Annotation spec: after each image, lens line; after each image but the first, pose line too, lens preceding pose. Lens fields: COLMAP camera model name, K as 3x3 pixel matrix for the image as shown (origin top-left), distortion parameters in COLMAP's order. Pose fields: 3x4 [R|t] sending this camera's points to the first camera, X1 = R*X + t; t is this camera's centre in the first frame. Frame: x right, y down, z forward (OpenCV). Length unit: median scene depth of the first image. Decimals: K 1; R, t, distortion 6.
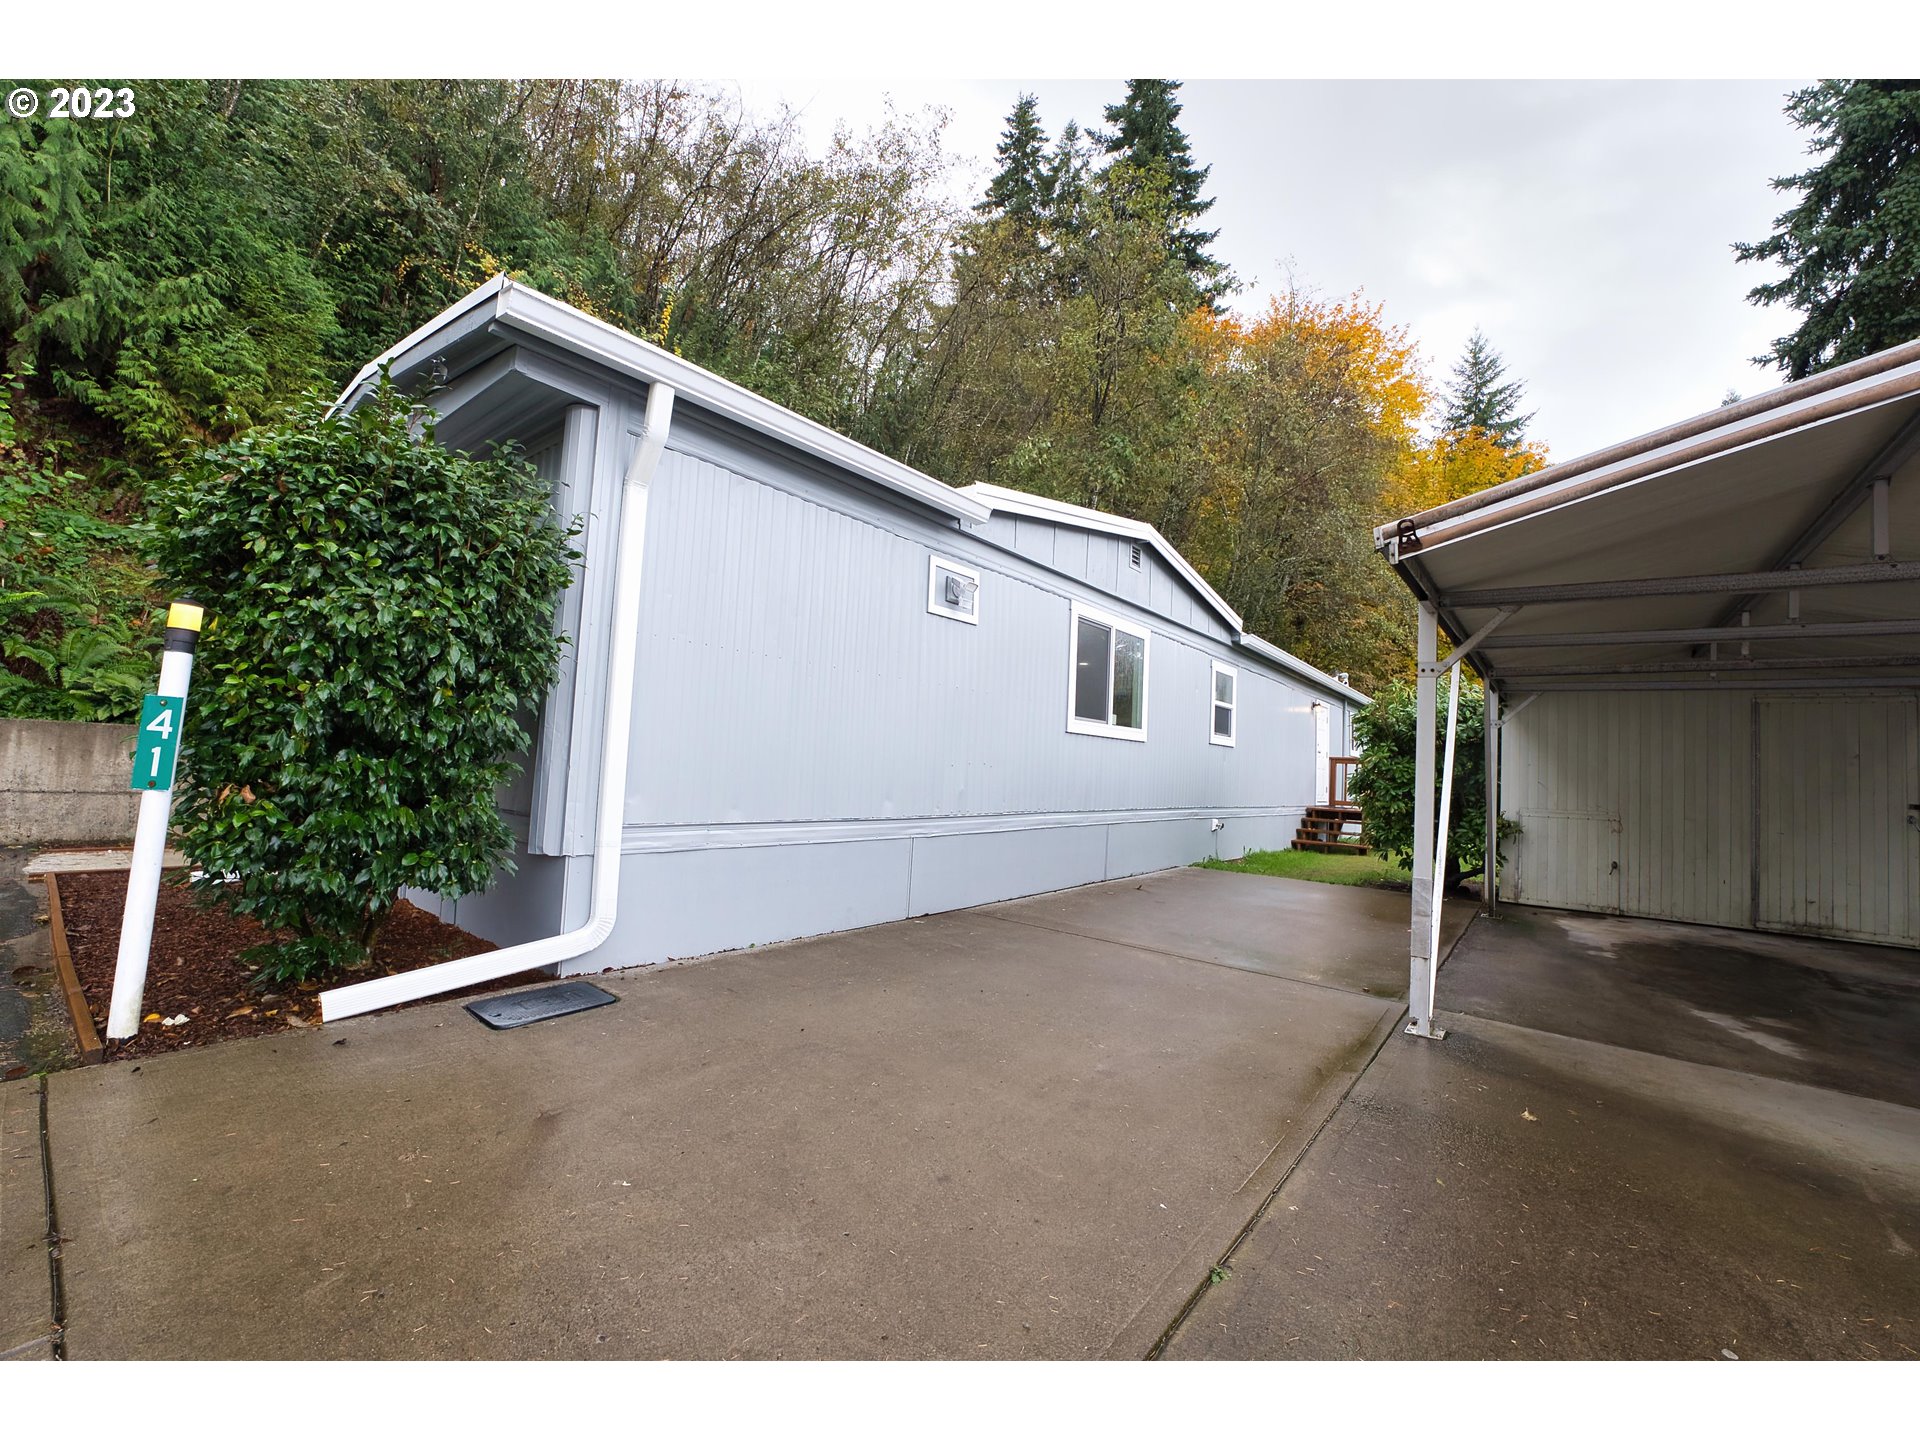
lens RADIAL K [[780.1, 0, 956.2], [0, 780.1, 724.5], [0, 0, 1]] dist [-0.033608, 0.004406]
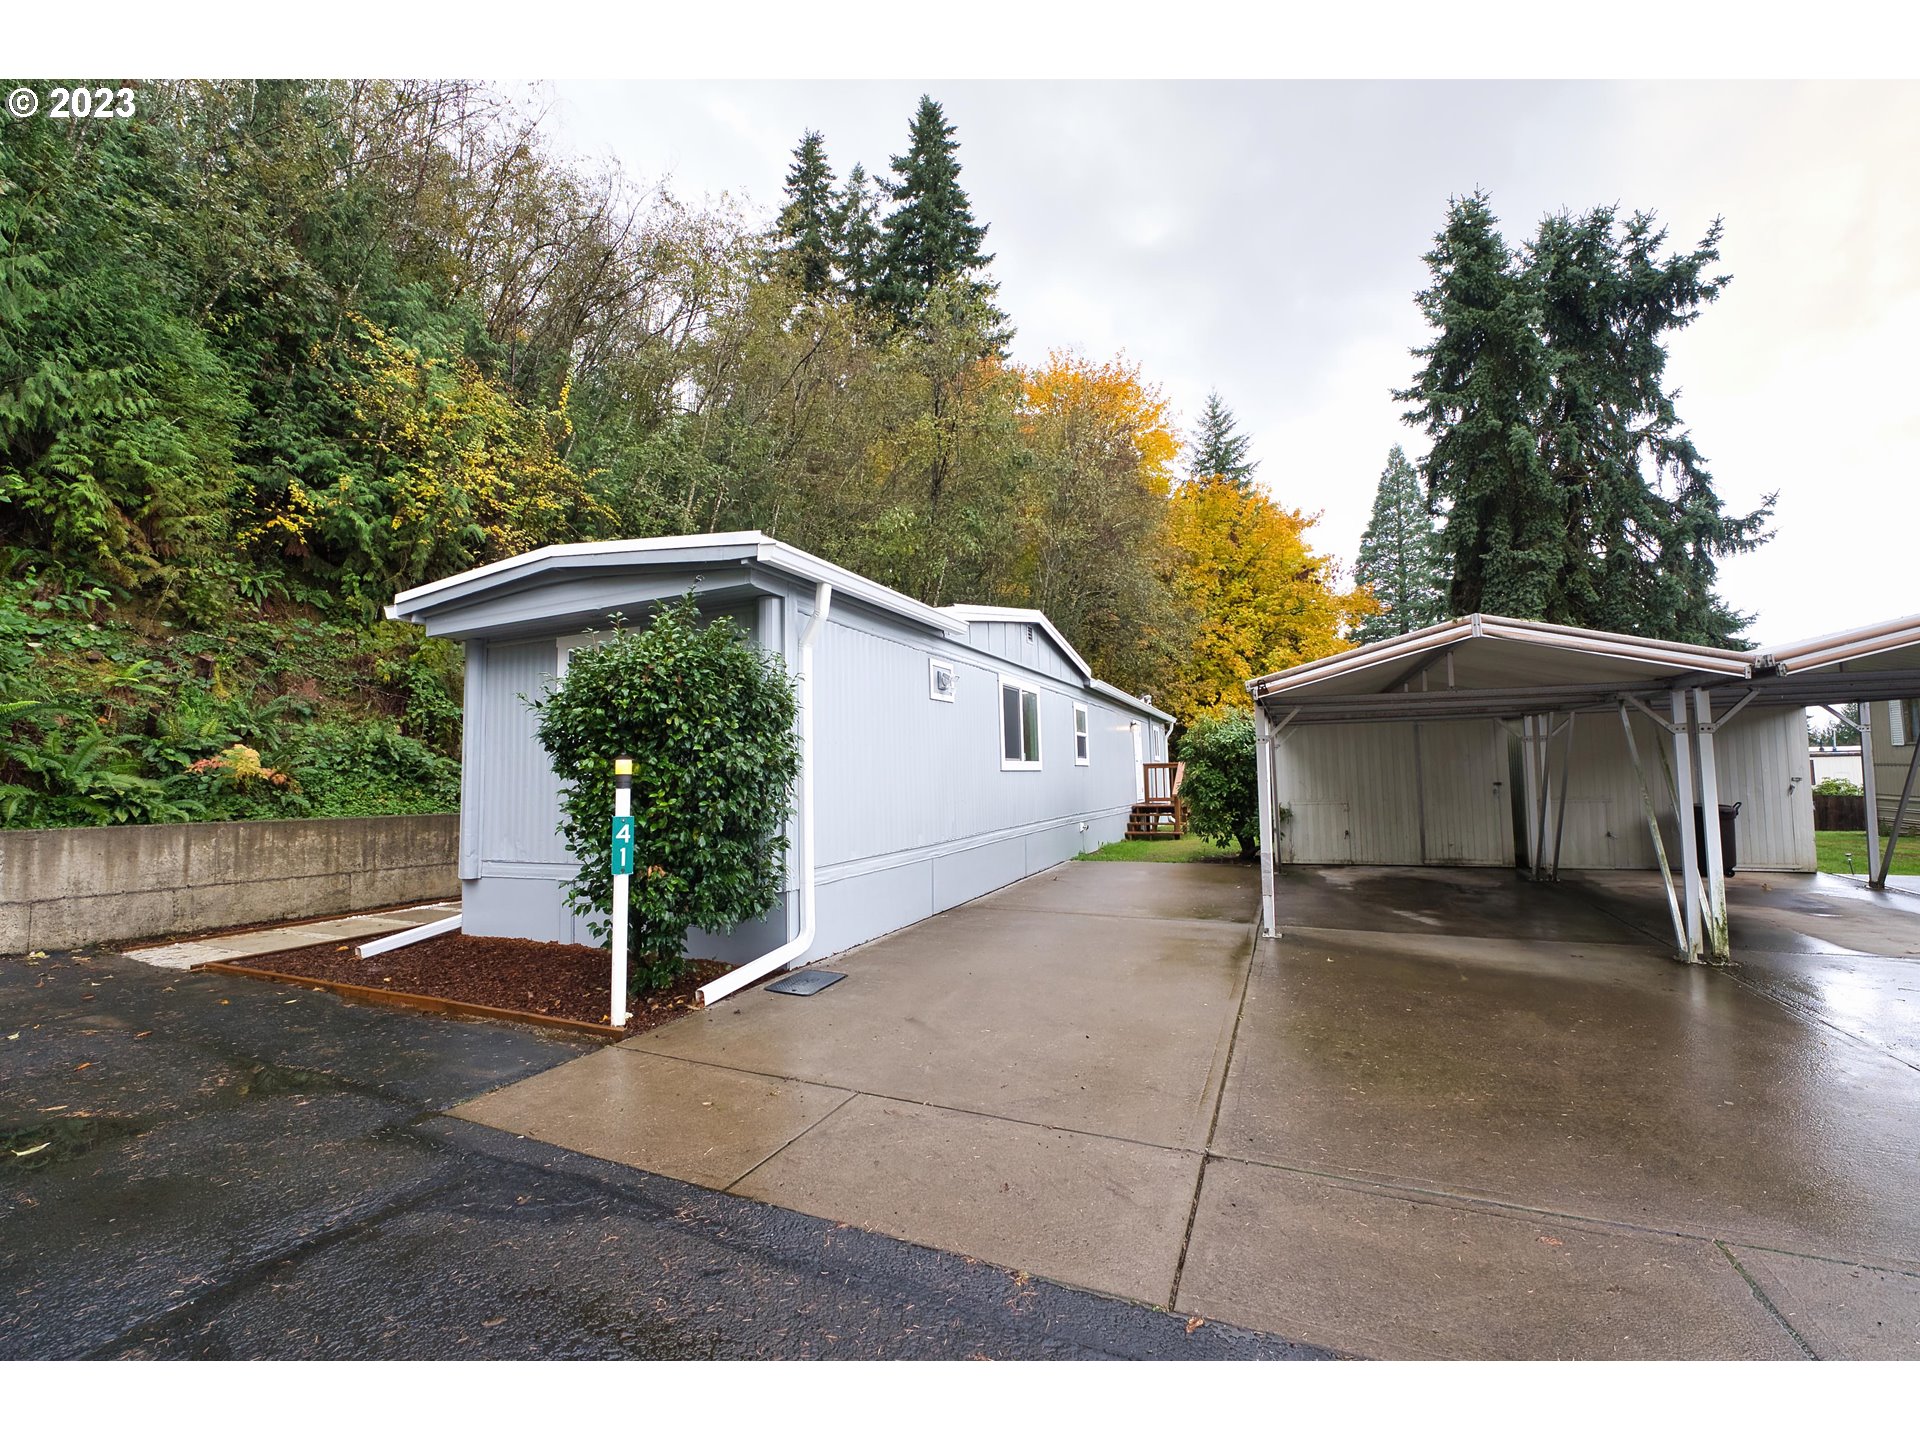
lens RADIAL K [[780.1, 0, 956.2], [0, 780.1, 724.5], [0, 0, 1]] dist [-0.033608, 0.004406]
pose [[0.963771, -0.053166, 0.261378, -0.236520], [0.056127, 0.998416, -0.003870, -0.057694], [-0.260758, 0.018400, 0.965229, -0.248061]]
